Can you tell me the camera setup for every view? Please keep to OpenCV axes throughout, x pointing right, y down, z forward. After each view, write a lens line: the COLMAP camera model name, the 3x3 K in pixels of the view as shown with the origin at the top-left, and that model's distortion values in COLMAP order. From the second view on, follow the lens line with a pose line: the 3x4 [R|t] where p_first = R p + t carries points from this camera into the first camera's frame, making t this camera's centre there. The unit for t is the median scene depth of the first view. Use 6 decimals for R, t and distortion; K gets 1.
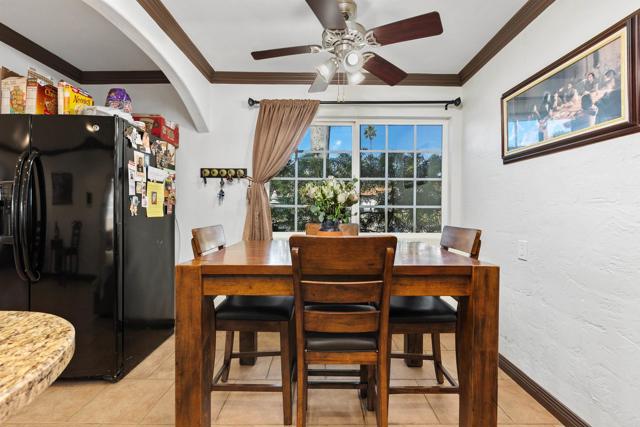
lens RADIAL K [[282.6, 0, 319.2], [0, 282.6, 212.5], [0, 0, 1]] dist [-0.000555, -0.000582]
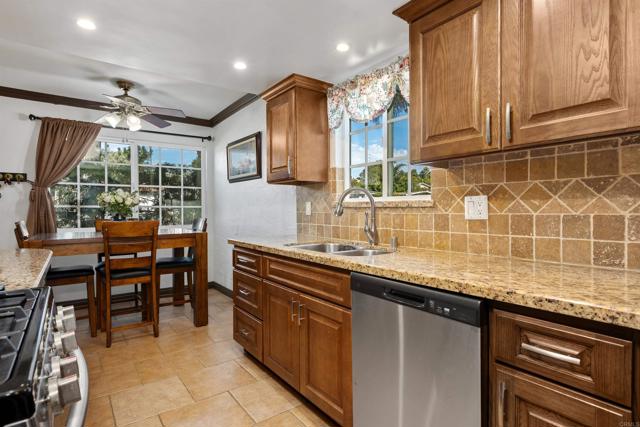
lens RADIAL K [[346.7, 0, 319.3], [0, 346.7, 214.7], [0, 0, 1]] dist [0.021793, 0.000961]
pose [[0.809060, -0.013930, 0.587561, -0.140983], [0.009953, 0.999900, 0.010001, 0.009771], [-0.587642, -0.002243, 0.809118, -0.872390]]
